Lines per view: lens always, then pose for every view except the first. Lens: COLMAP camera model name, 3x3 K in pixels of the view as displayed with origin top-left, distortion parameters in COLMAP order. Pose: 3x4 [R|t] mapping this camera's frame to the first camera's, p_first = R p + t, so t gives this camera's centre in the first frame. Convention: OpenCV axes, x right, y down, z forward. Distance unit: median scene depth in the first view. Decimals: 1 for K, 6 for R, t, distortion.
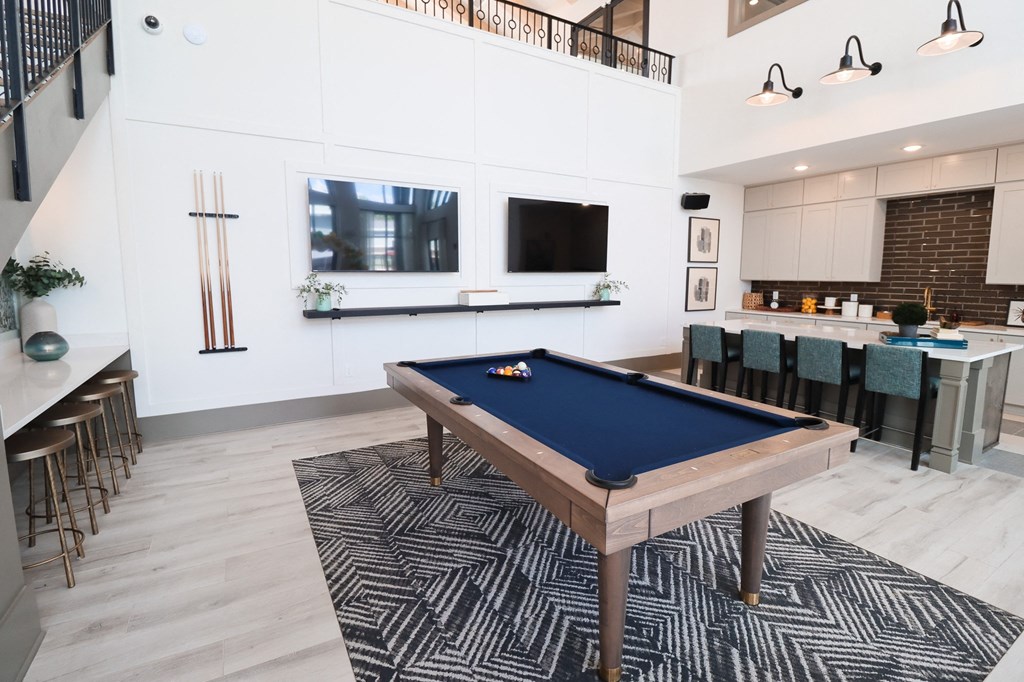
lens RADIAL K [[482.3, 0, 514.2], [0, 482.3, 324.9], [0, 0, 1]] dist [0.000530, -0.013465]
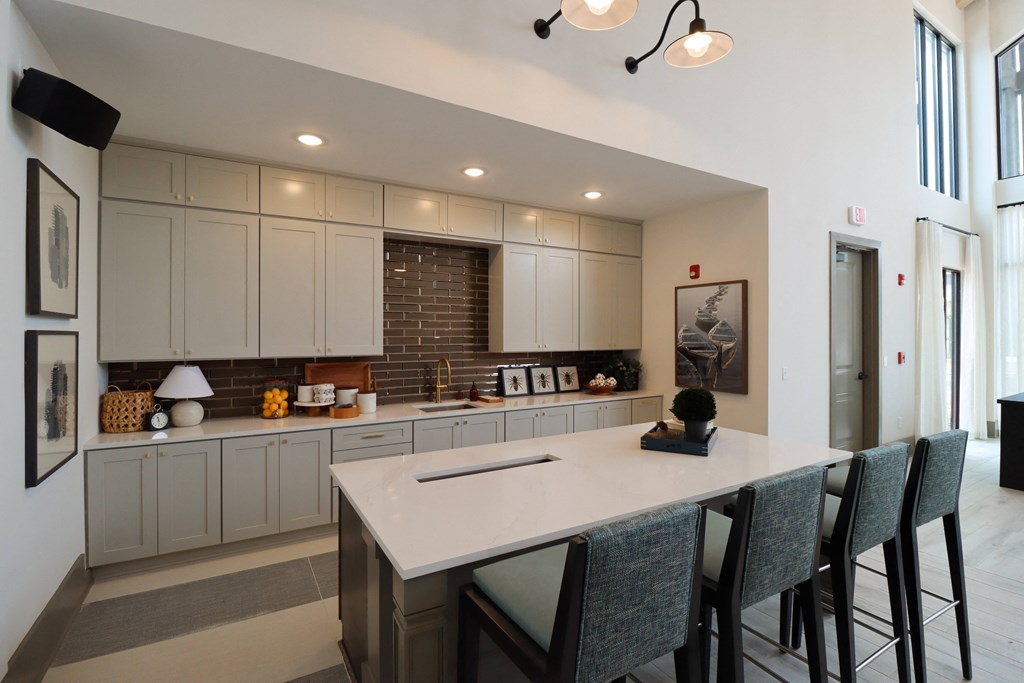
lens RADIAL K [[482.3, 0, 514.2], [0, 482.3, 325.4], [0, 0, 1]] dist [0.000530, -0.013465]
pose [[-0.004815, 0.019161, 0.999805, 0.087156], [0.113112, 0.993410, -0.018493, -0.104160], [-0.993571, 0.113001, -0.006951, 0.874454]]
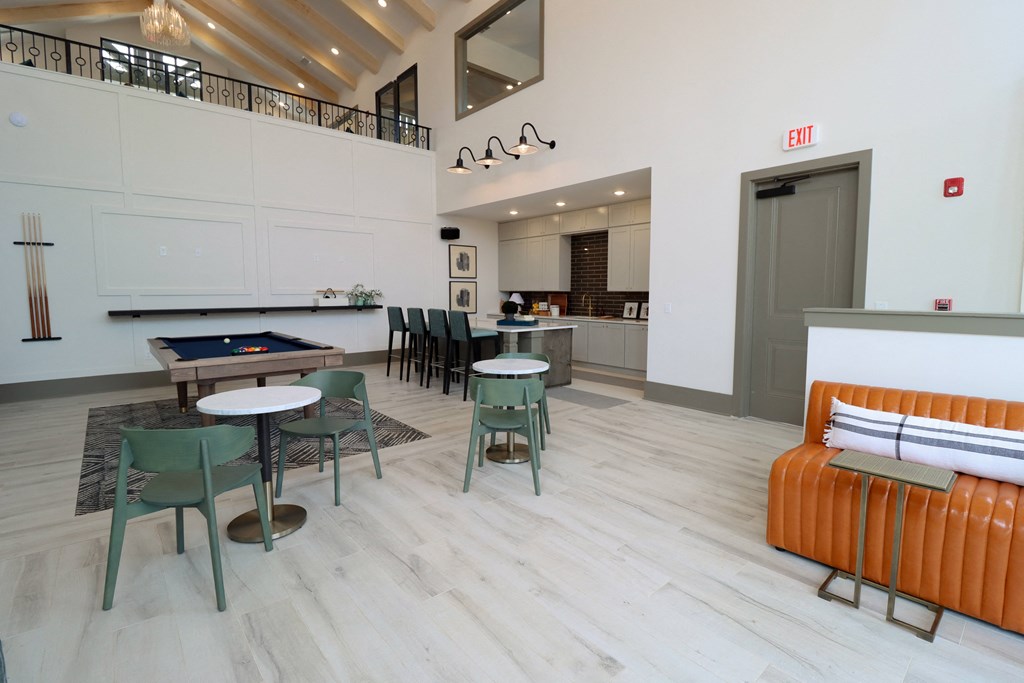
lens RADIAL K [[474.0, 0, 512.2], [0, 474.0, 331.1], [0, 0, 1]] dist [-0.000781, -0.012854]
pose [[0.981948, -0.017466, 0.188345, 0.342407], [0.020956, 0.999643, -0.016554, 0.056830], [-0.187989, 0.020202, 0.981963, -0.420172]]
